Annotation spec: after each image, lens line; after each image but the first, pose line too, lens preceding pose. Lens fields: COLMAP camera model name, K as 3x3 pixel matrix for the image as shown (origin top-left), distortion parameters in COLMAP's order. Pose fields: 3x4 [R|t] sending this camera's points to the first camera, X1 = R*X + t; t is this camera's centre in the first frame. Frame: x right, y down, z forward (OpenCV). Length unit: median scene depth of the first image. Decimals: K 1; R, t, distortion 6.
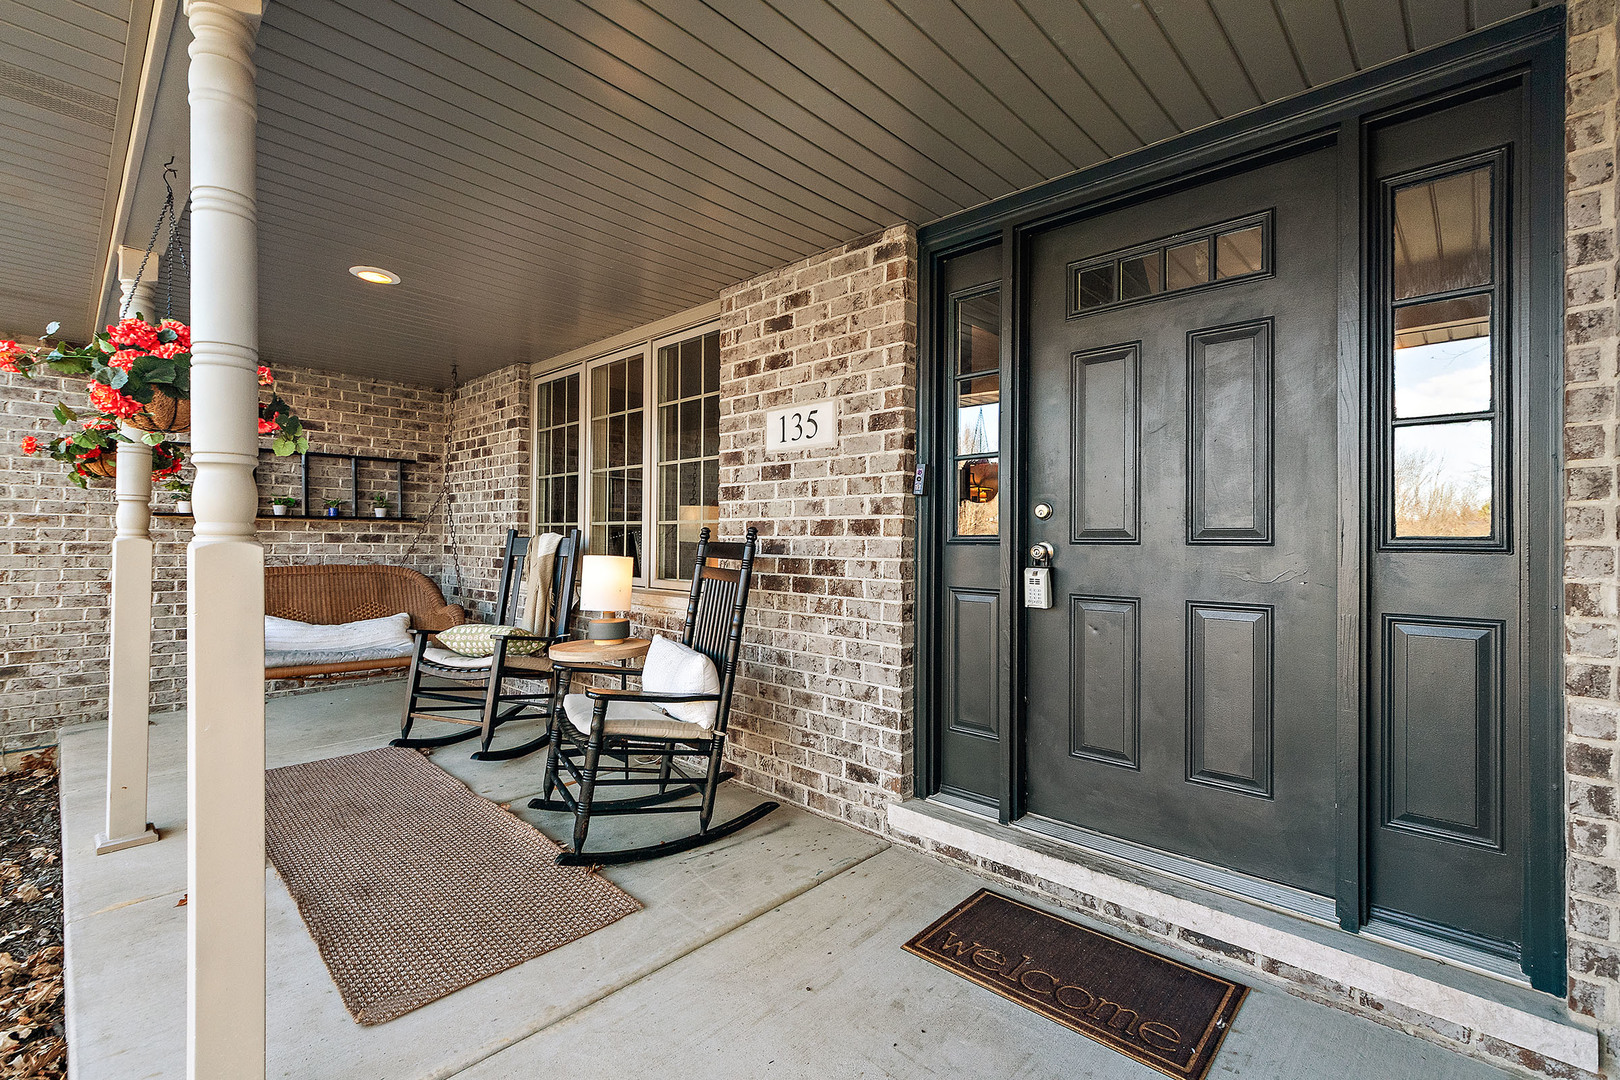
lens RADIAL K [[730.0, 0, 810.0], [0, 730.0, 540.0], [0, 0, 1]] dist [-0.001911, -0.000244]
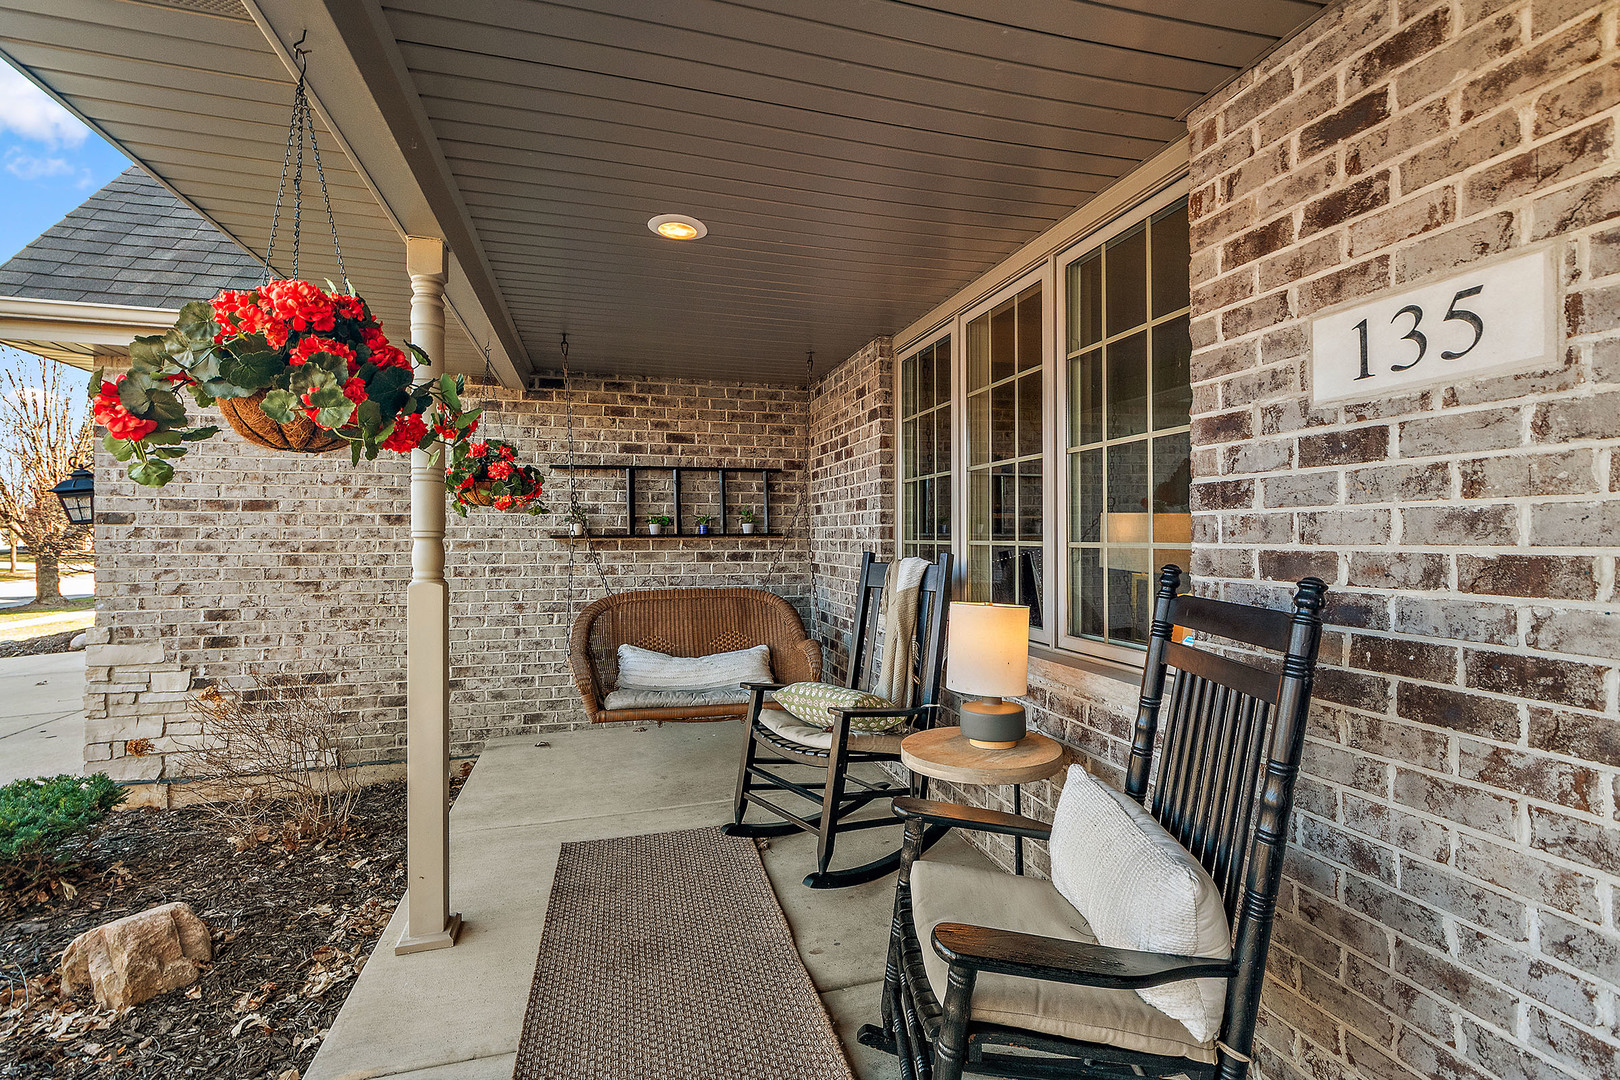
lens RADIAL K [[730.0, 0, 810.0], [0, 730.0, 540.0], [0, 0, 1]] dist [-0.001911, -0.000244]
pose [[0.862062, -0.011990, -0.506661, -0.086915], [0.014869, 0.999888, 0.001636, -0.033667], [0.506584, -0.008944, 0.862144, 0.365746]]
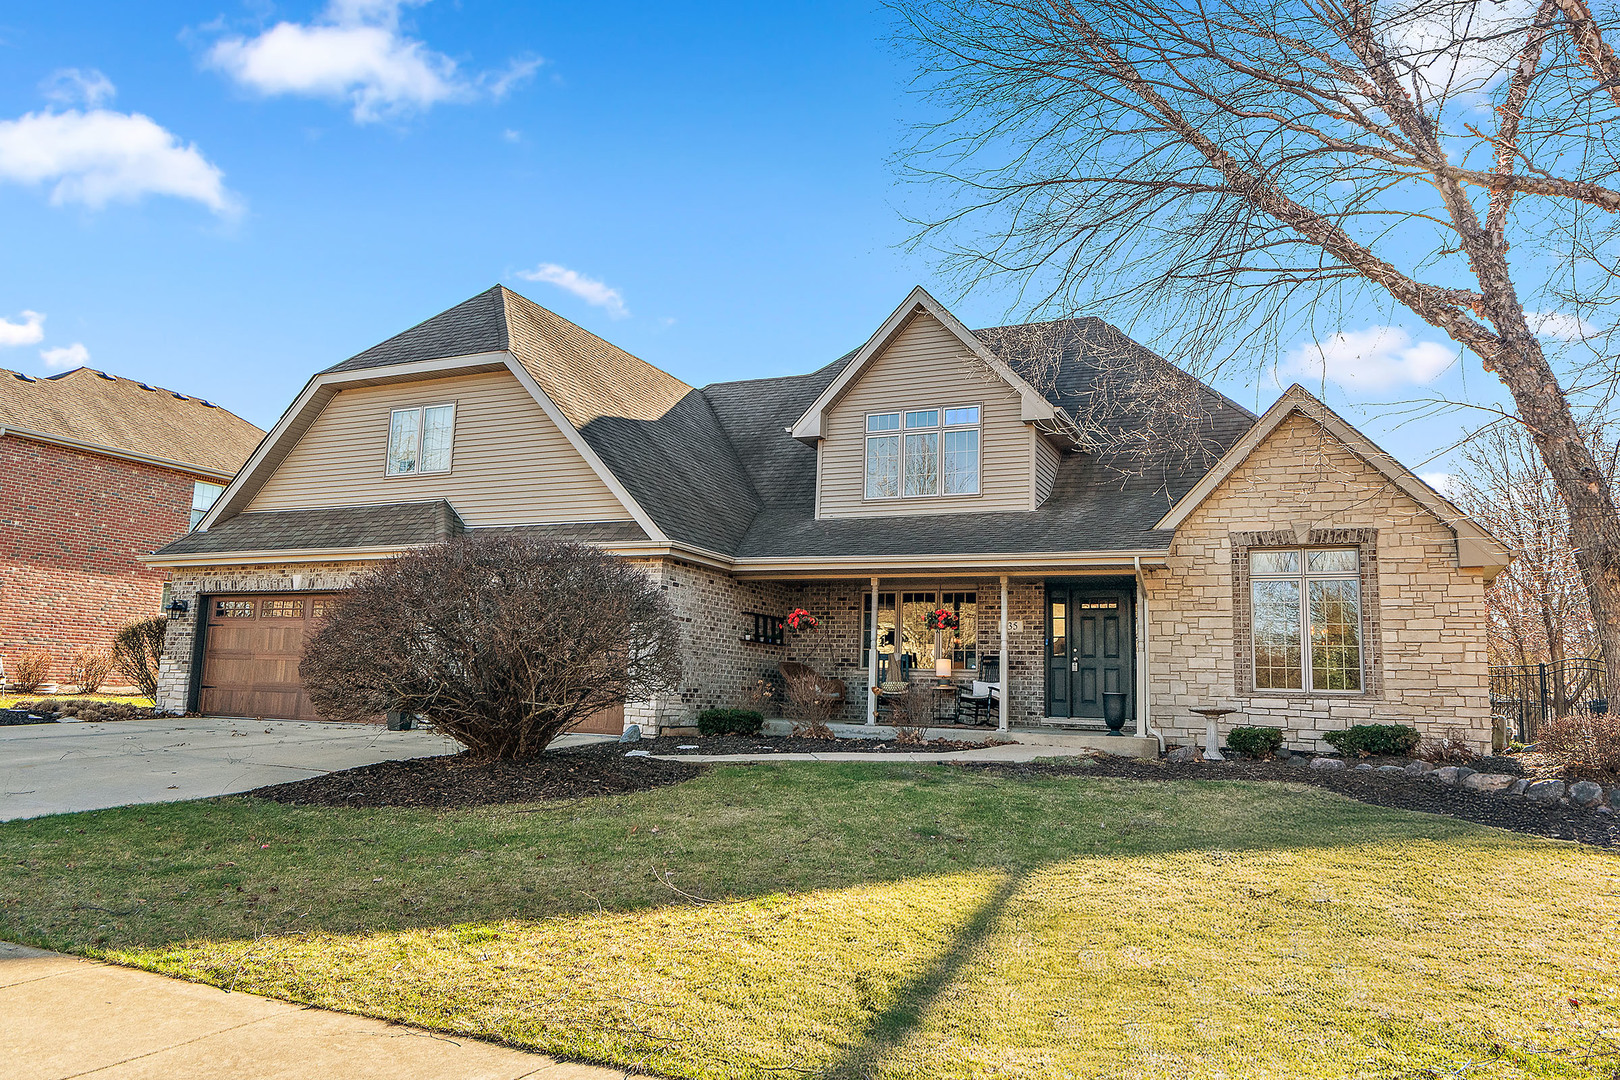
lens RADIAL K [[1122.3, 0, 810.0], [0, 1122.3, 540.0], [0, 0, 1]] dist [-0.000562, -0.000067]
pose [[0.942947, 0.066188, 0.326298, -2.427600], [-0.021874, 0.990239, -0.137652, 0.189689], [-0.332224, 0.122661, 0.935191, -3.462382]]
